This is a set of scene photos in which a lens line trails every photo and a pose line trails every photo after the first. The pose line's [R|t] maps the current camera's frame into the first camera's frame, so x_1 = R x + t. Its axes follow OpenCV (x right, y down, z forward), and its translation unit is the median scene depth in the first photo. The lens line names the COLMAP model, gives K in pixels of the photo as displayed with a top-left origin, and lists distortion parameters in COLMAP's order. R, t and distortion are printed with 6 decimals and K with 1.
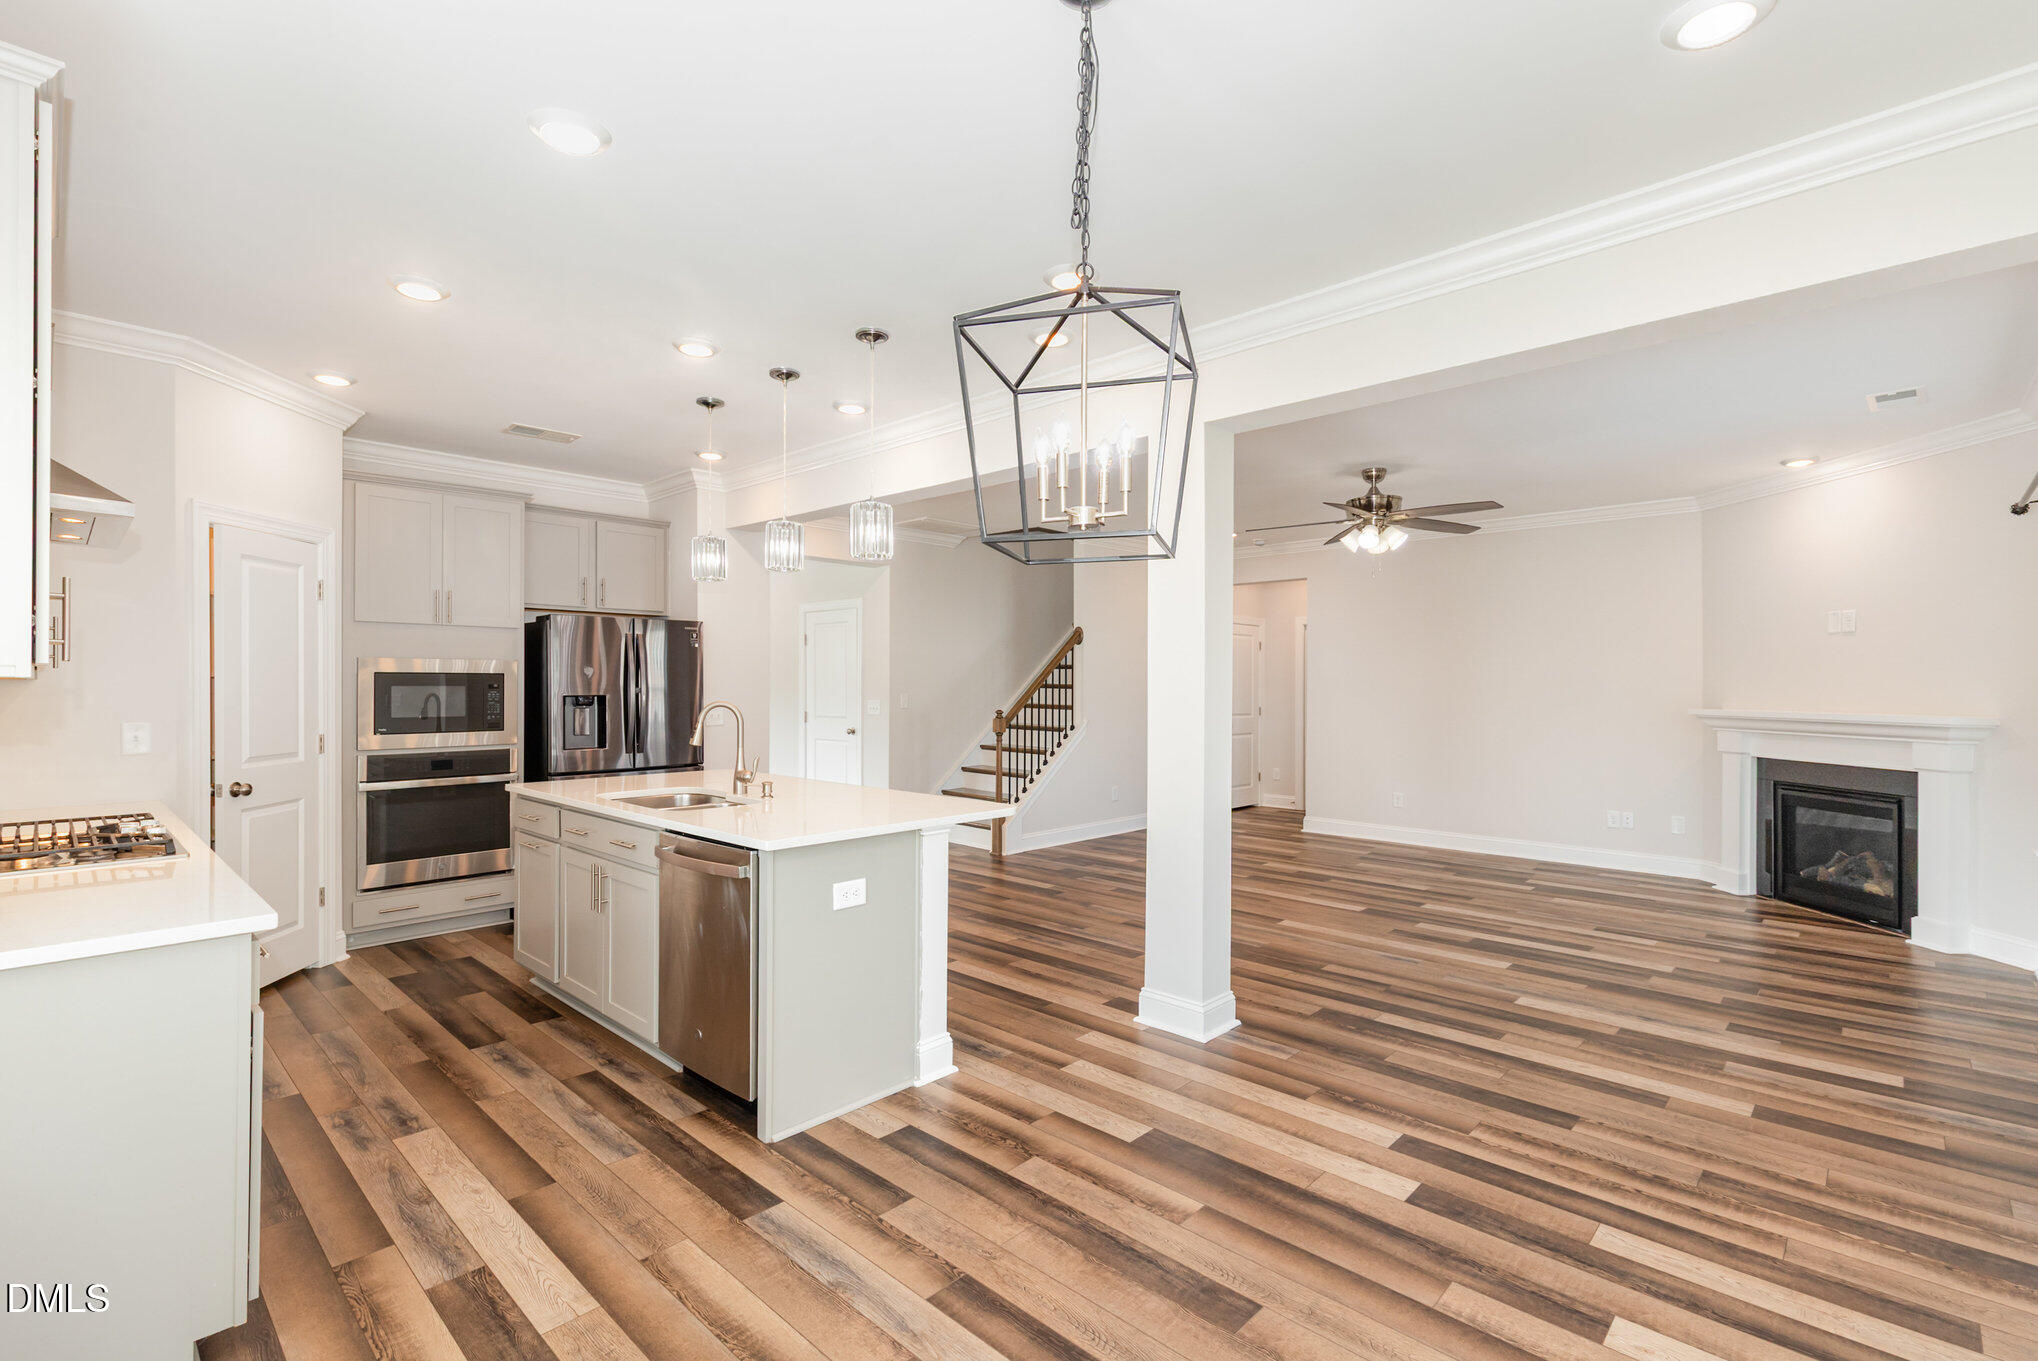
lens RADIAL K [[920.3, 0, 1019.0], [0, 920.3, 680.5], [0, 0, 1]] dist [0.007492, 0.000263]
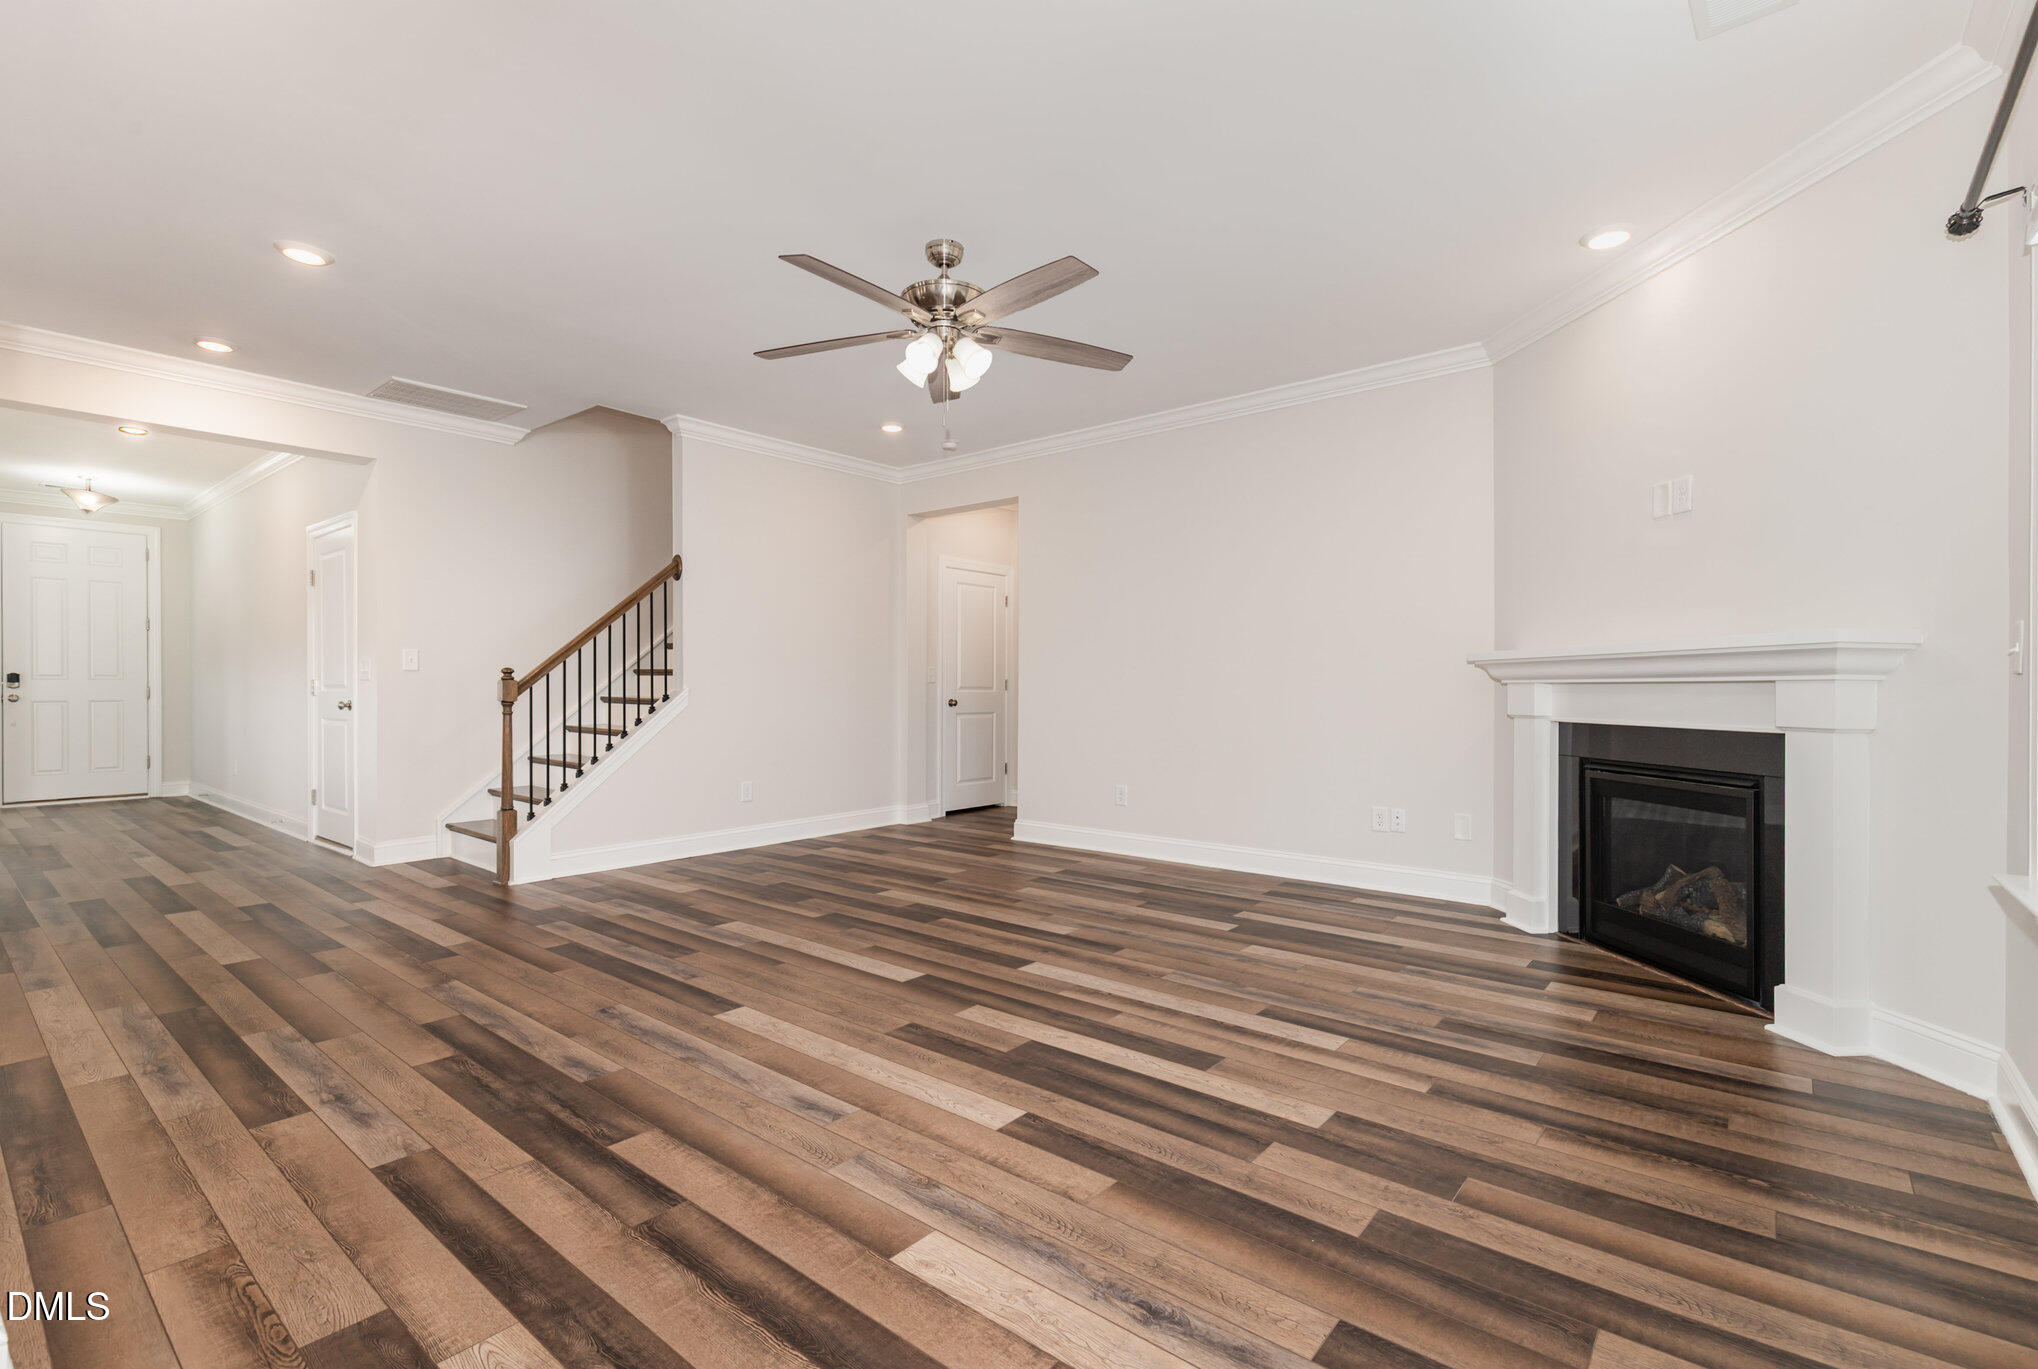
lens RADIAL K [[916.9, 0, 1024.6], [0, 916.9, 688.3], [0, 0, 1]] dist [0.008692, 0.000176]
pose [[0.997649, -0.003194, 0.068451, 0.428638], [0.002898, 0.999986, 0.004421, 0.062608], [-0.068464, -0.004212, 0.997645, 0.430218]]
